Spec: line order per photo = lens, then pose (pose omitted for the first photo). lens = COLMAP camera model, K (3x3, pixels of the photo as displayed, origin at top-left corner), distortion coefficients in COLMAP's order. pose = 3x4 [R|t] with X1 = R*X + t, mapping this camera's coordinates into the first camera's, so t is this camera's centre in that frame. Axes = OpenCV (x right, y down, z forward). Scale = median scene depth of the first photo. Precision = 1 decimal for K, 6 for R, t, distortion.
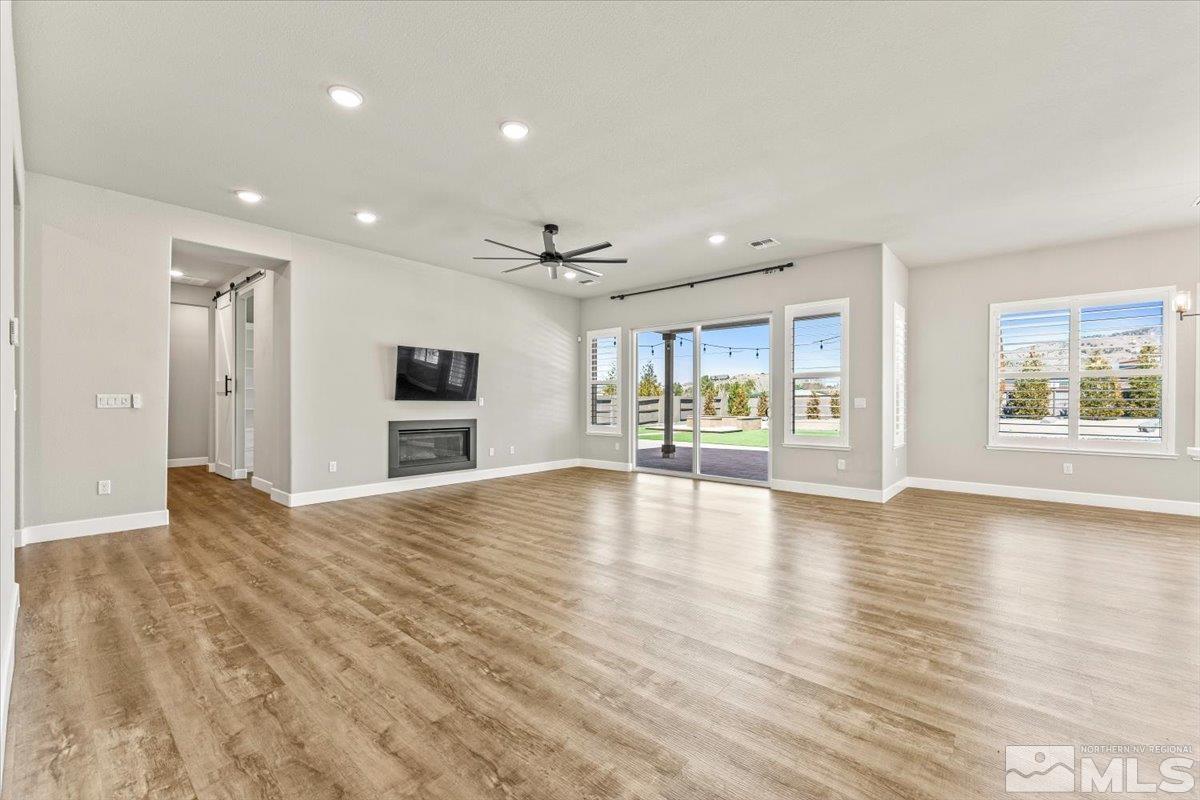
lens RADIAL K [[487.4, 0, 597.1], [0, 487.4, 406.0], [0, 0, 1]] dist [0.002738, -0.000377]
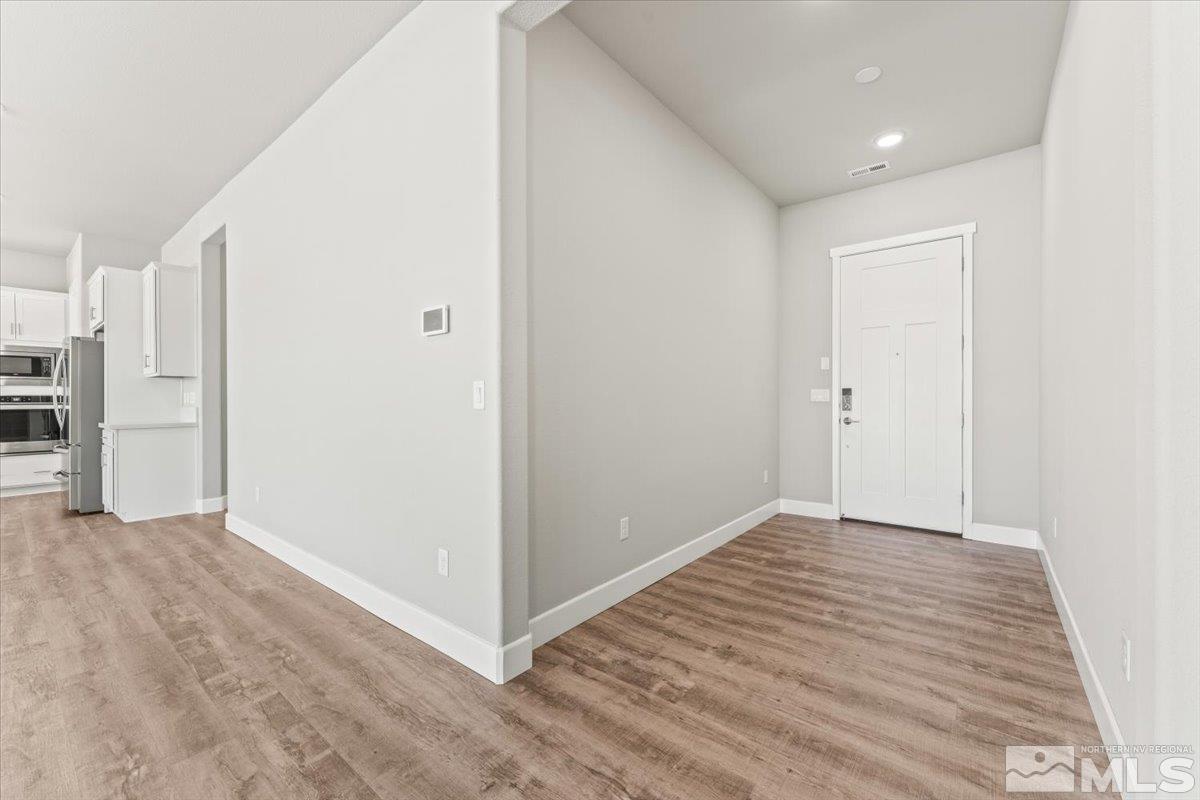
lens RADIAL K [[487.4, 0, 594.5], [0, 487.4, 399.3], [0, 0, 1]] dist [0.002738, -0.000377]
pose [[-0.999421, 0.001335, -0.033986, -0.765439], [0.001059, 0.999966, 0.008142, -0.004362], [0.033995, 0.008102, -0.999389, 1.004816]]
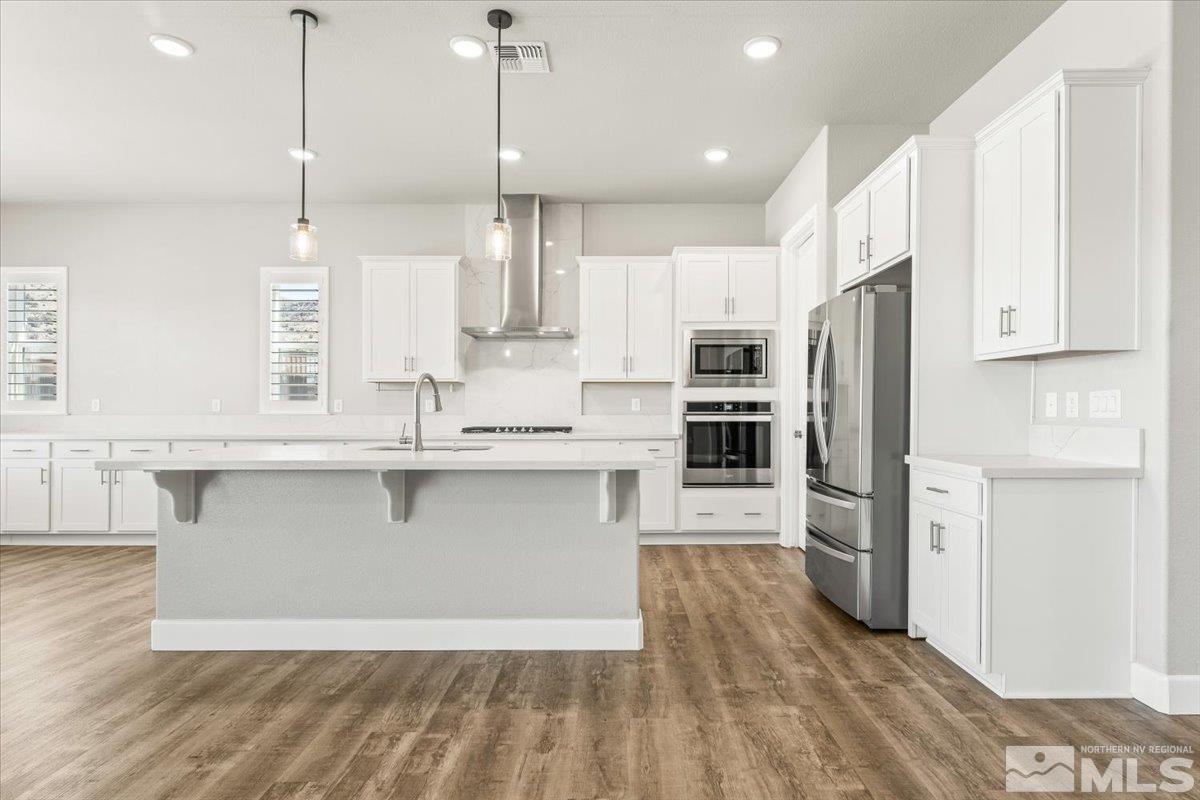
lens RADIAL K [[623.3, 0, 616.7], [0, 623.3, 407.7], [0, 0, 1]] dist [0.001641, -0.000965]
pose [[-0.660831, -0.002505, 0.750530, -0.040495], [0.003441, 0.999974, 0.006367, -0.002053], [-0.750527, 0.006790, -0.660805, 0.595377]]
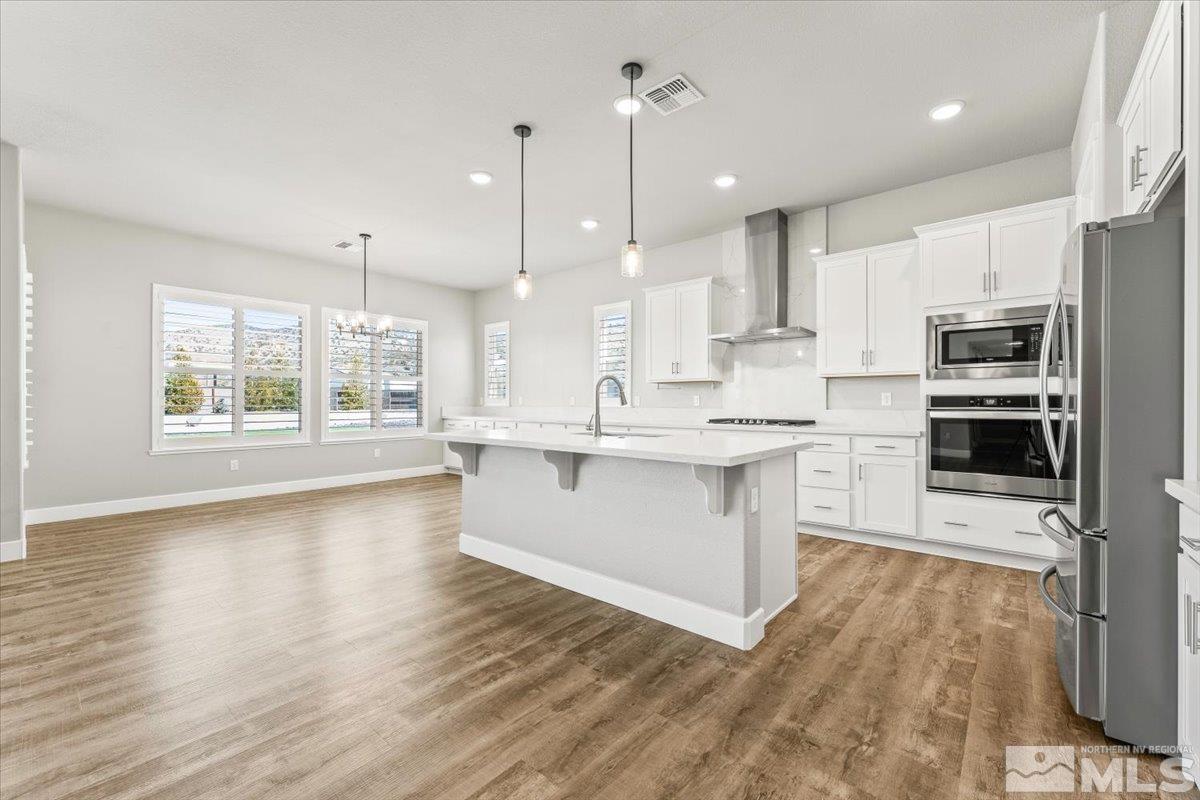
lens RADIAL K [[487.4, 0, 601.1], [0, 487.4, 398.4], [0, 0, 1]] dist [0.002738, -0.000377]
pose [[-0.014570, 0.004345, 0.999884, -0.064948], [0.006339, 0.999971, -0.004253, -0.001058], [-0.999874, 0.006277, -0.014597, 0.309288]]
